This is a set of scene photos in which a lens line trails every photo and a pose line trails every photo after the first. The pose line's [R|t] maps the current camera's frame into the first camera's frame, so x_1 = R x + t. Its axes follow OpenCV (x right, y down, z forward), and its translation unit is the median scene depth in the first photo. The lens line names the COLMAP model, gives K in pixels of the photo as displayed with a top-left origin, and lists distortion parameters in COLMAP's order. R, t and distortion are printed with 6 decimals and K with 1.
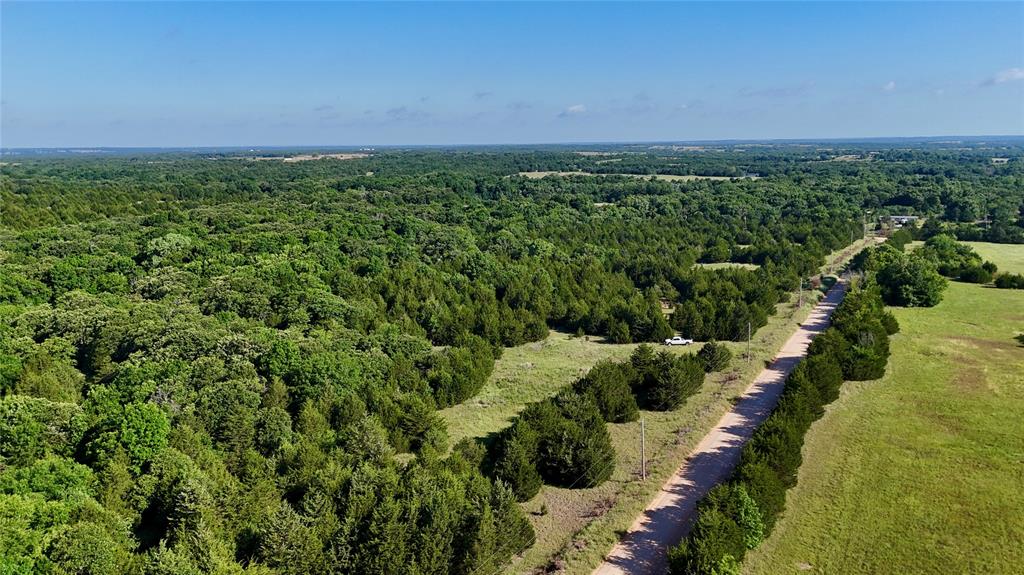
lens RADIAL K [[750.9, 0, 518.3], [0, 750.9, 284.8], [0, 0, 1]] dist [0.090030, -0.095466]
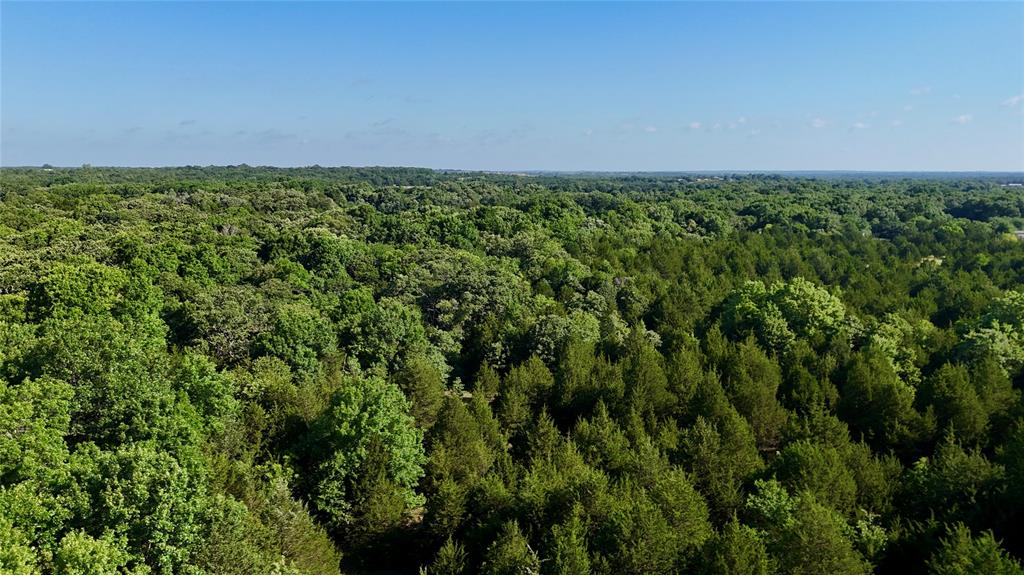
lens RADIAL K [[750.9, 0, 518.3], [0, 750.9, 284.8], [0, 0, 1]] dist [0.090030, -0.095466]
pose [[0.969526, -0.023258, 0.243882, -0.167082], [0.031969, 0.998982, -0.031823, -0.046894], [-0.242894, 0.038650, 0.969283, 0.641020]]
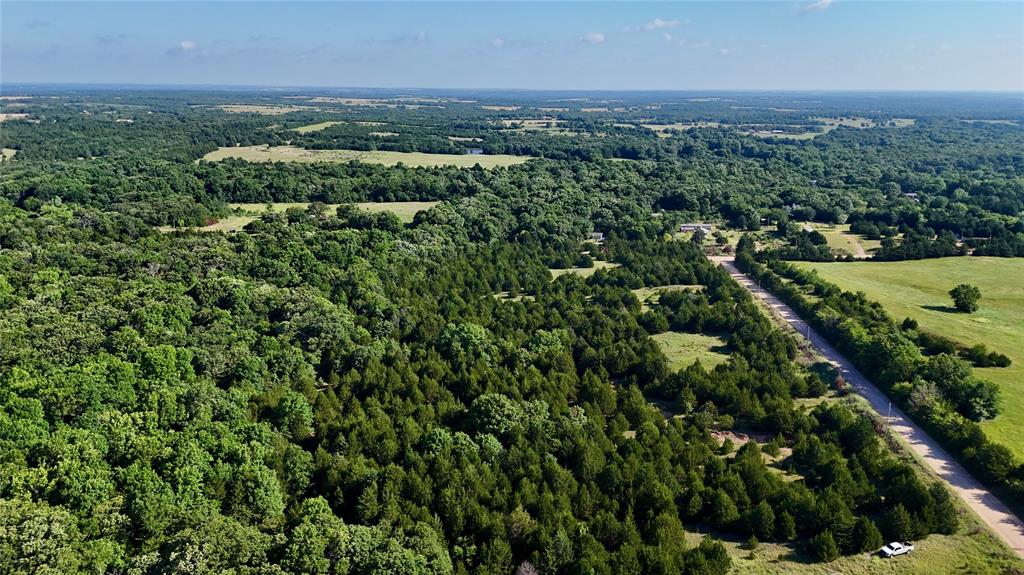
lens RADIAL K [[750.9, 0, 518.3], [0, 750.9, 284.8], [0, 0, 1]] dist [0.090030, -0.095466]
pose [[0.901431, -0.093386, 0.422732, -0.241807], [0.064631, 0.994544, 0.081886, -0.151976], [-0.428072, -0.046493, 0.902548, 0.228556]]
